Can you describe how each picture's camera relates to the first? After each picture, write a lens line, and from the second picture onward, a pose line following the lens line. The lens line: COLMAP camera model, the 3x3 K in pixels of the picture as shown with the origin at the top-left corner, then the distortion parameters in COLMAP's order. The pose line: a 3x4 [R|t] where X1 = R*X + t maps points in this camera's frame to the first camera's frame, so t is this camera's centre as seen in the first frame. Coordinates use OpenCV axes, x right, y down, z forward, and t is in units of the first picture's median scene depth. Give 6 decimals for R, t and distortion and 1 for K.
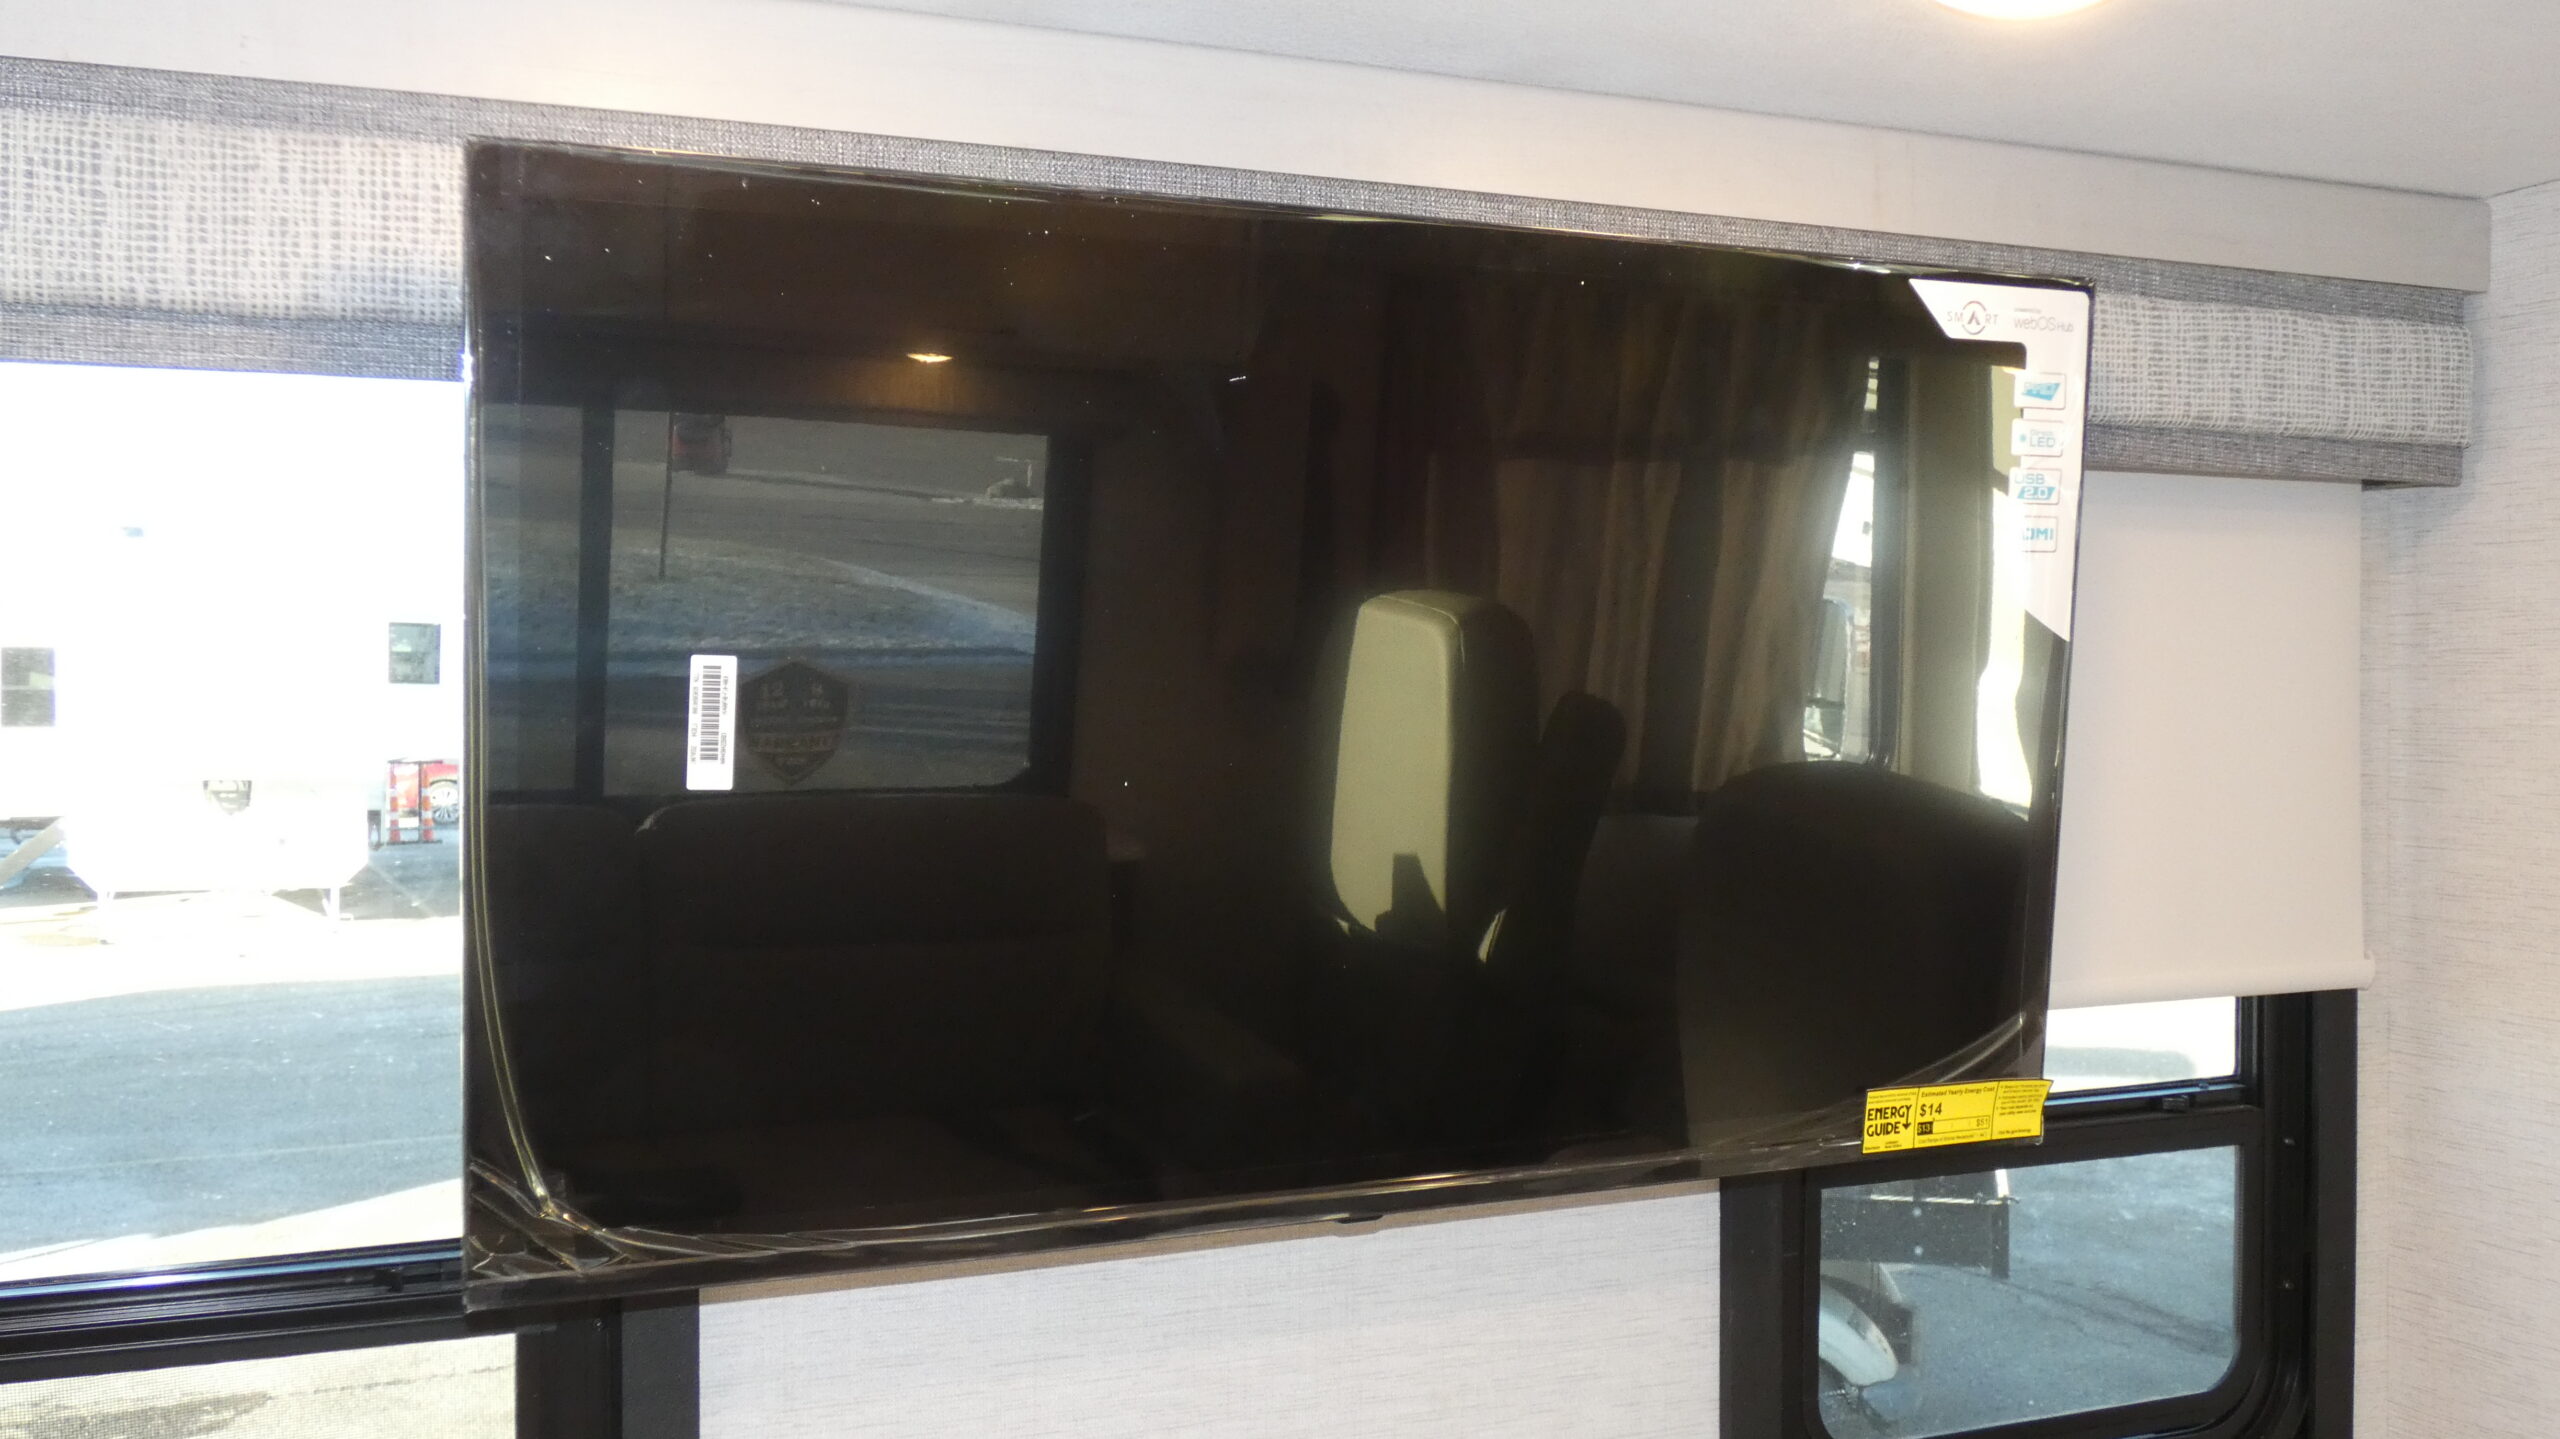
lens RADIAL K [[2464.8, 0, 1281.2], [0, 2464.8, 732.3], [0, 0, 1]] dist [-0.004833, 0.000000]
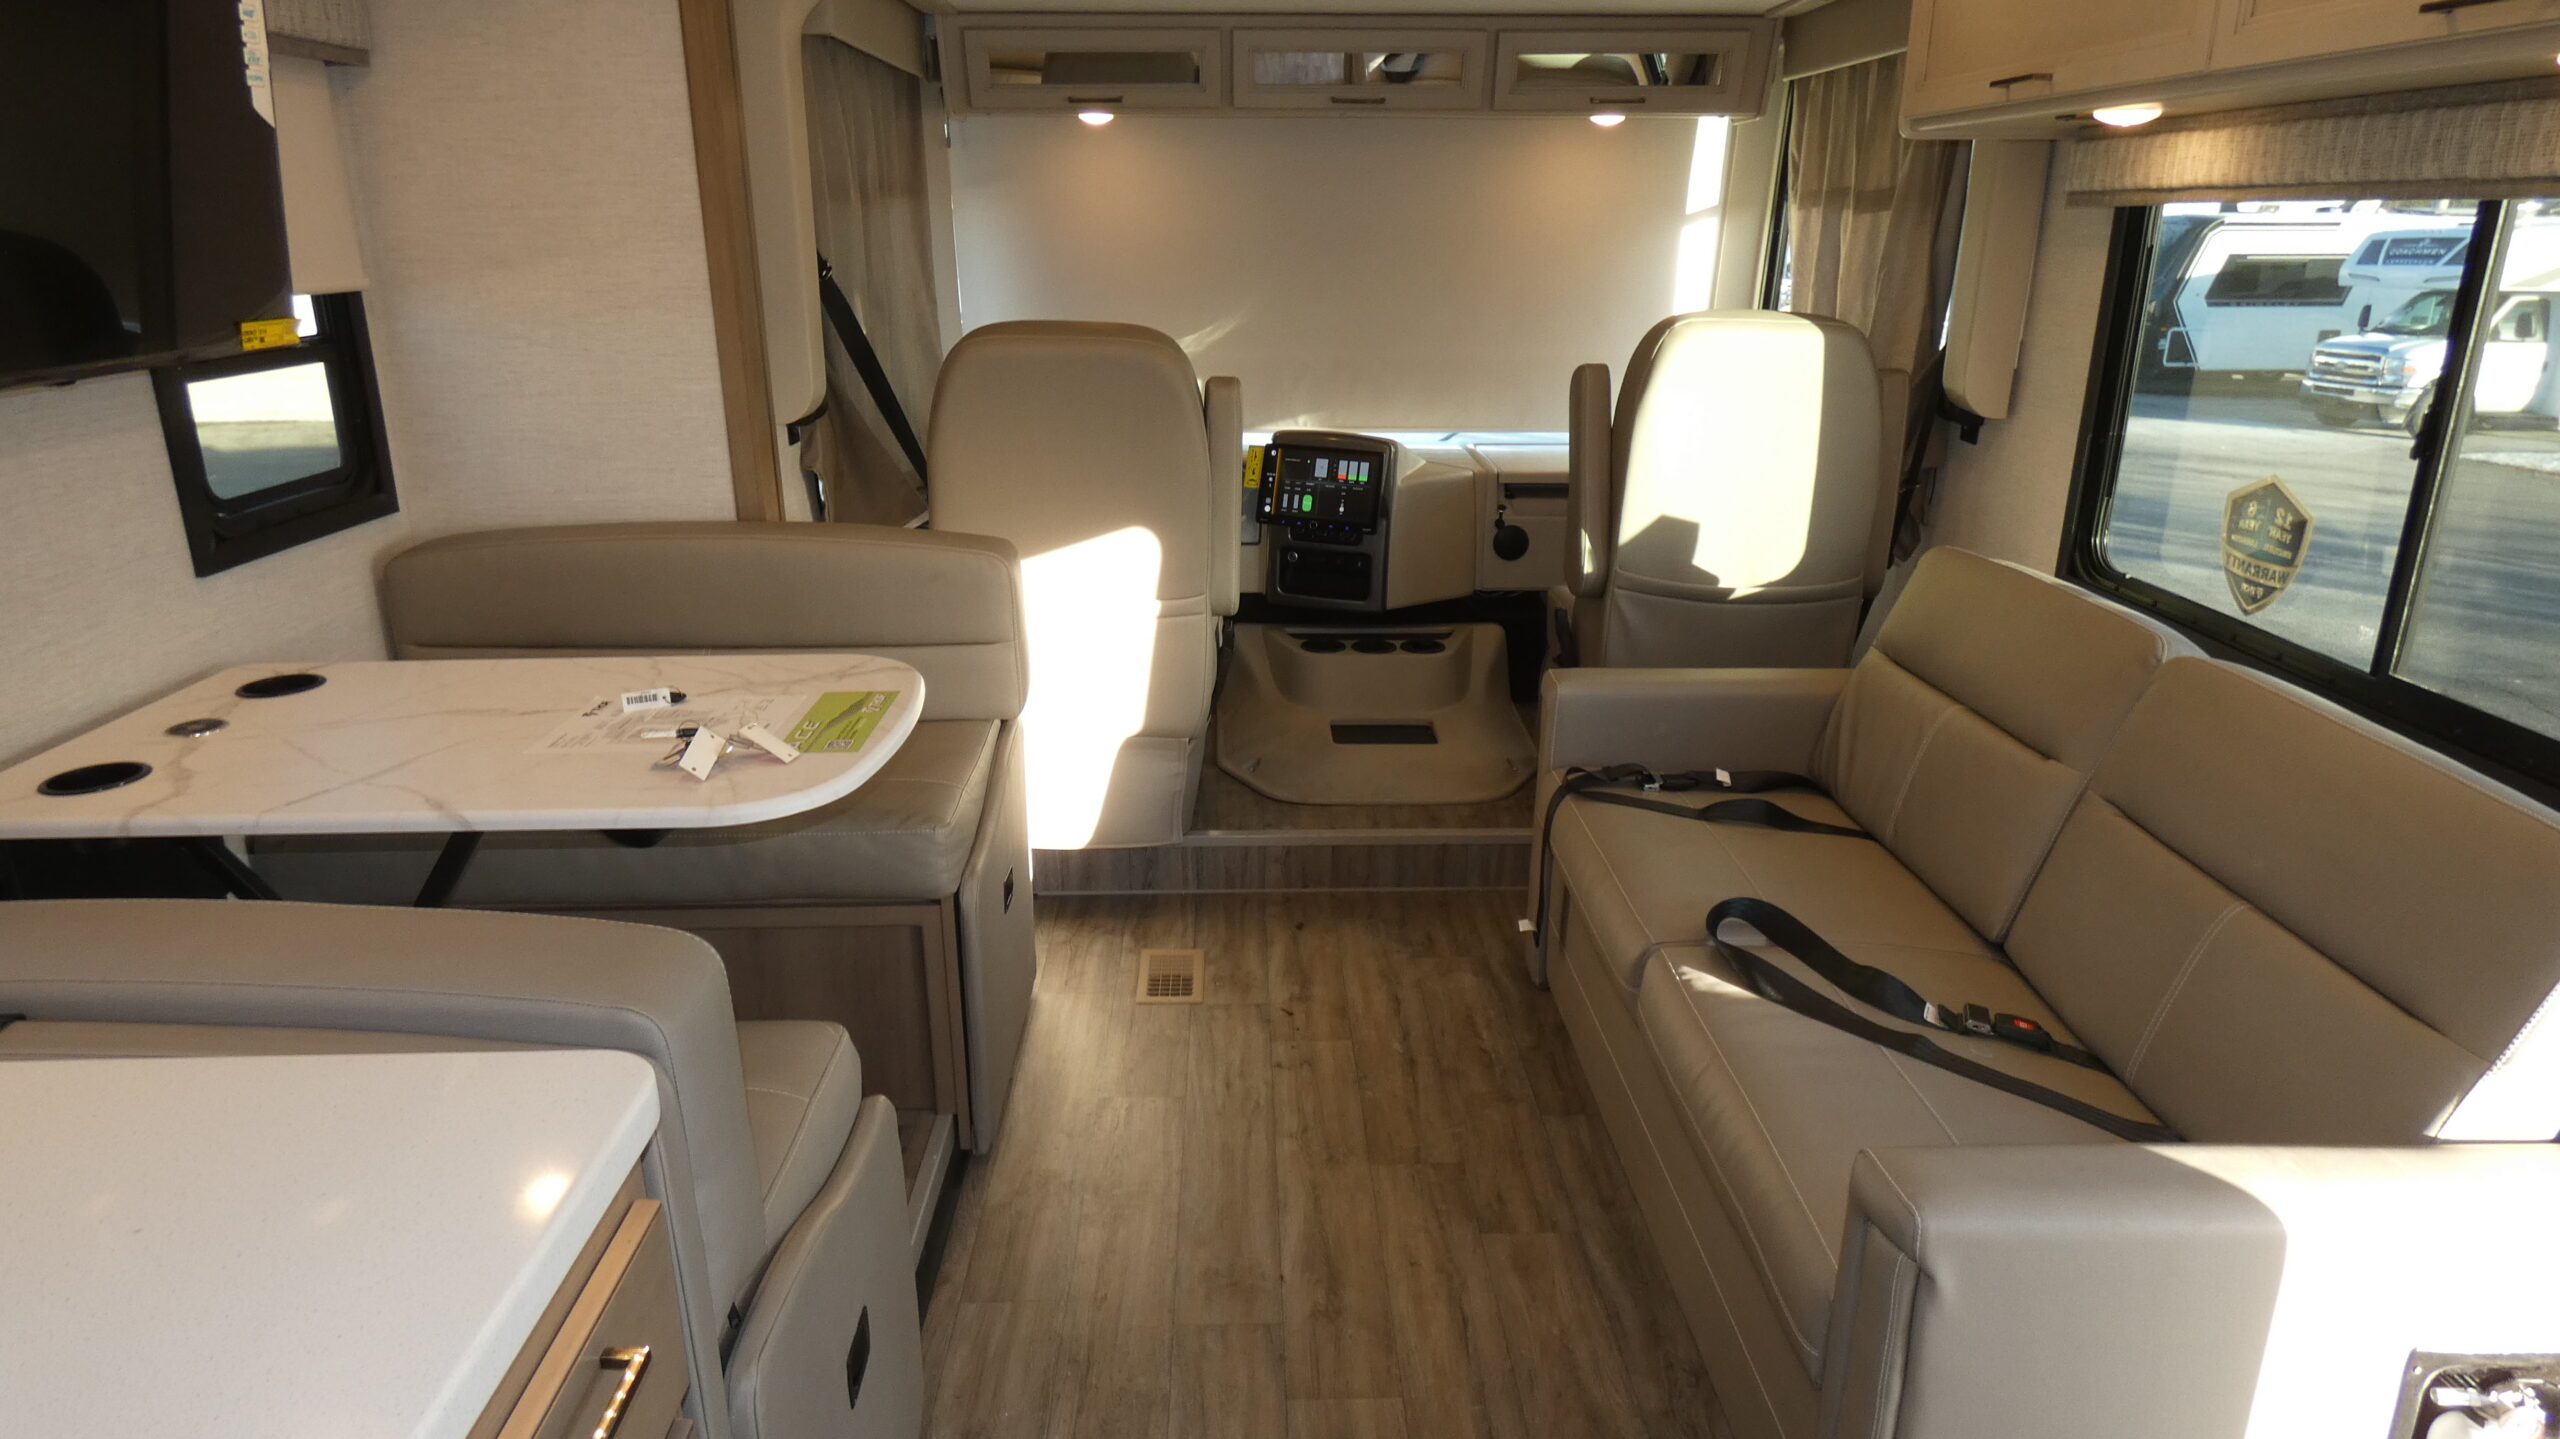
lens RADIAL K [[1519.8, 0, 1278.8], [0, 1519.8, 705.5], [0, 0, 1]] dist [-0.008613, 0.001926]
pose [[0.398830, -0.281373, 0.872791, -0.663936], [0.013398, 0.953450, 0.301254, 0.062288], [-0.916927, -0.108455, 0.384034, -0.469182]]
